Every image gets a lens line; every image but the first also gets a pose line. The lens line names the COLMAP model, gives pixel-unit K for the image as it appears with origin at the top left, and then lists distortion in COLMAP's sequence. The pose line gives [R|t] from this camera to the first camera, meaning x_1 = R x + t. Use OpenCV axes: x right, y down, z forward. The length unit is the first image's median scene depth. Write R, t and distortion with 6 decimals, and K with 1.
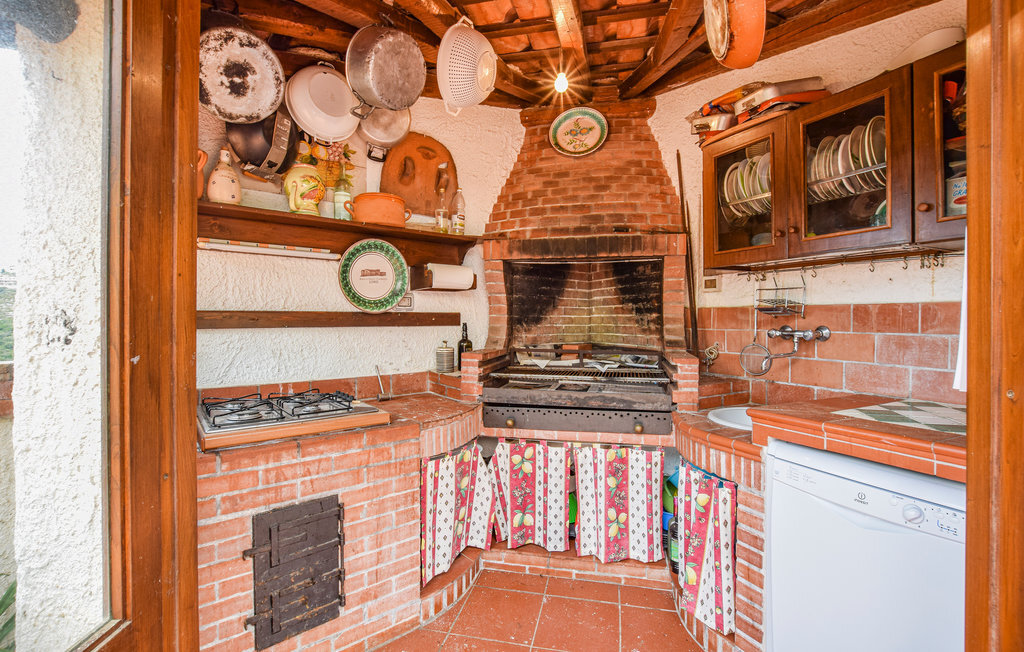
lens RADIAL K [[464.1, 0, 509.5], [0, 464.1, 334.5], [0, 0, 1]] dist [-0.001795, 0.000011]
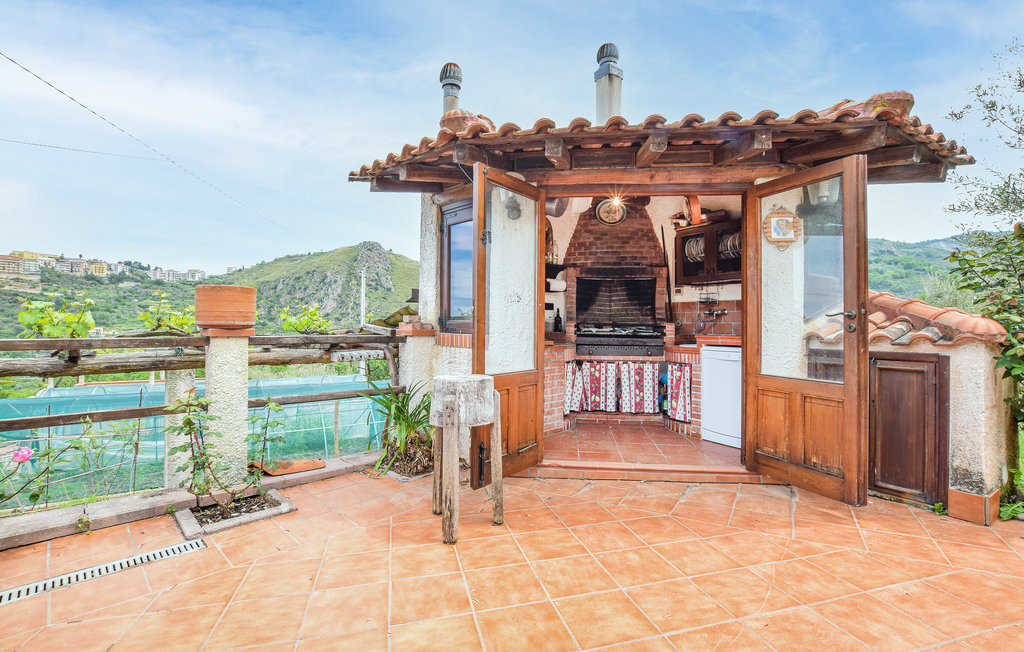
lens RADIAL K [[447.1, 0, 512.0], [0, 447.1, 326.0], [0, 0, 1]] dist [0.000127, 0.000045]
pose [[0.996191, 0.013300, 0.086179, -0.543571], [-0.010754, 0.999494, -0.029938, 0.130432], [-0.086534, 0.028897, 0.995830, -1.053903]]
